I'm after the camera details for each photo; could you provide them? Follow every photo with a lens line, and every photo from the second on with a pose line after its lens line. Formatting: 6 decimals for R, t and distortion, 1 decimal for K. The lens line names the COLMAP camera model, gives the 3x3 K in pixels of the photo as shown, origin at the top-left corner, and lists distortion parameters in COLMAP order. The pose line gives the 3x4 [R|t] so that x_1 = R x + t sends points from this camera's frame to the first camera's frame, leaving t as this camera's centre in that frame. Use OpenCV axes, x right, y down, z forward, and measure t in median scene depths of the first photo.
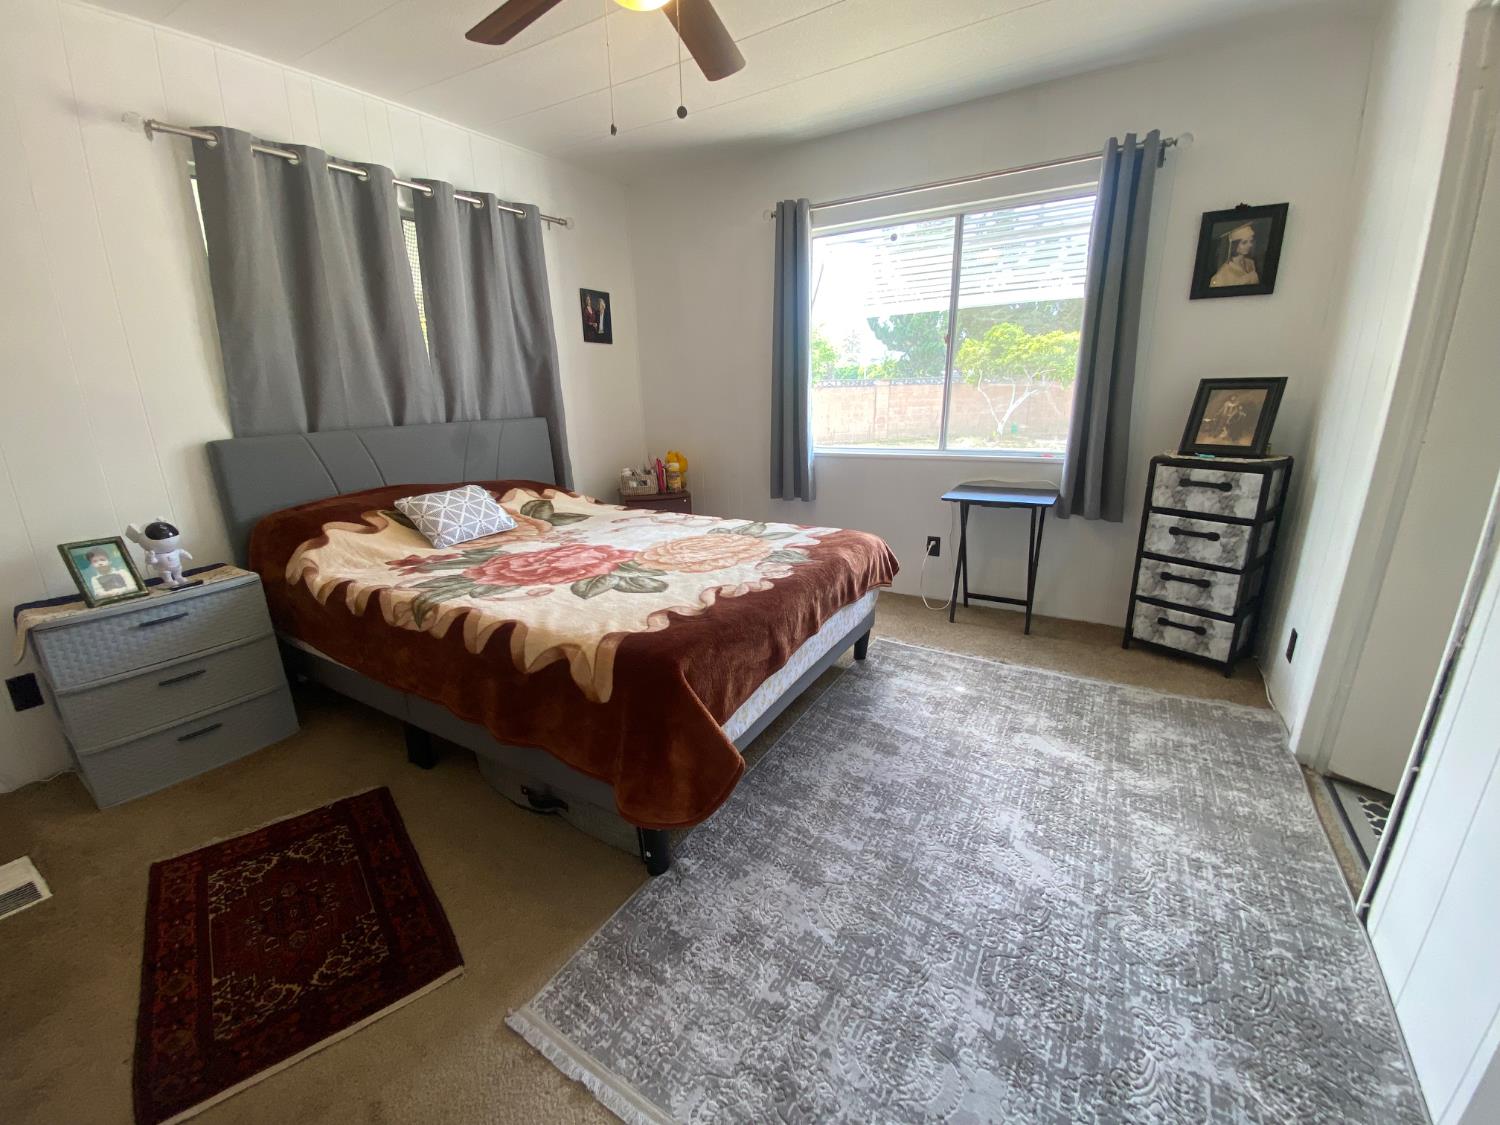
lens RADIAL K [[599.4, 0, 751.4], [0, 599.4, 564.8], [0, 0, 1]] dist [0.020028, -0.019666]
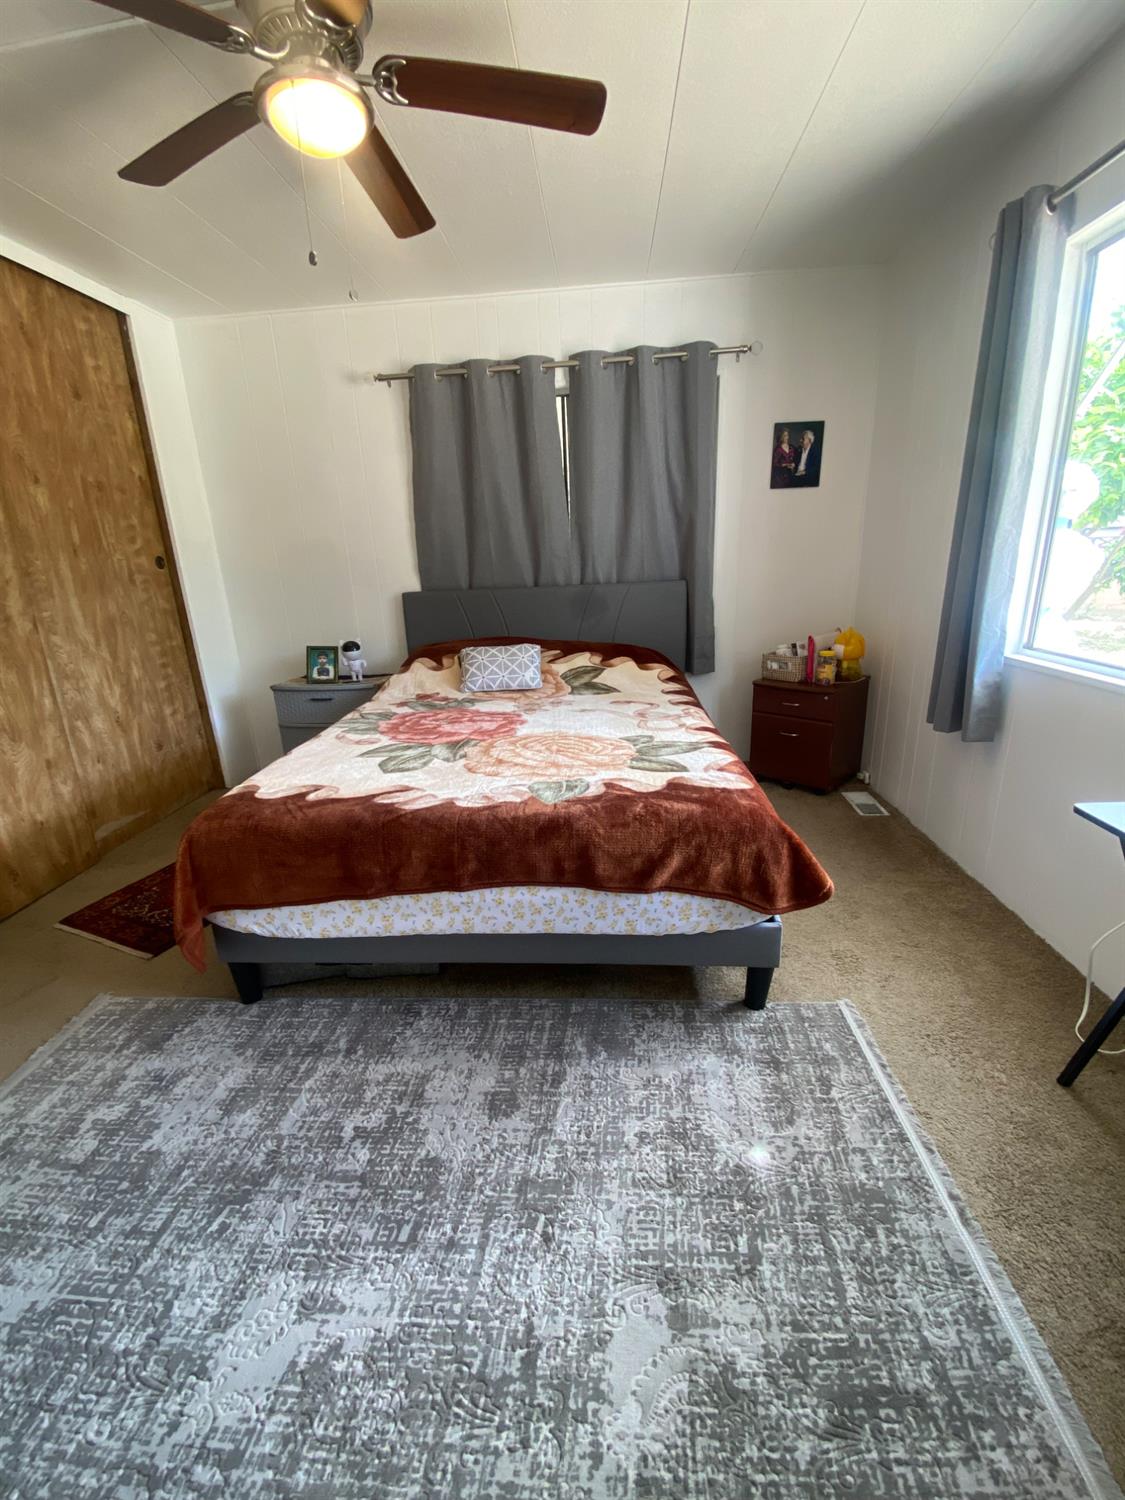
lens RADIAL K [[612.9, 0, 562.5], [0, 612.9, 750.0], [0, 0, 1]] dist [0.002429, -0.012812]
pose [[0.465400, 0.267525, -0.843702, 0.742139], [-0.223544, 0.957852, 0.180410, -0.213987], [0.856406, 0.104642, 0.505588, 0.683291]]
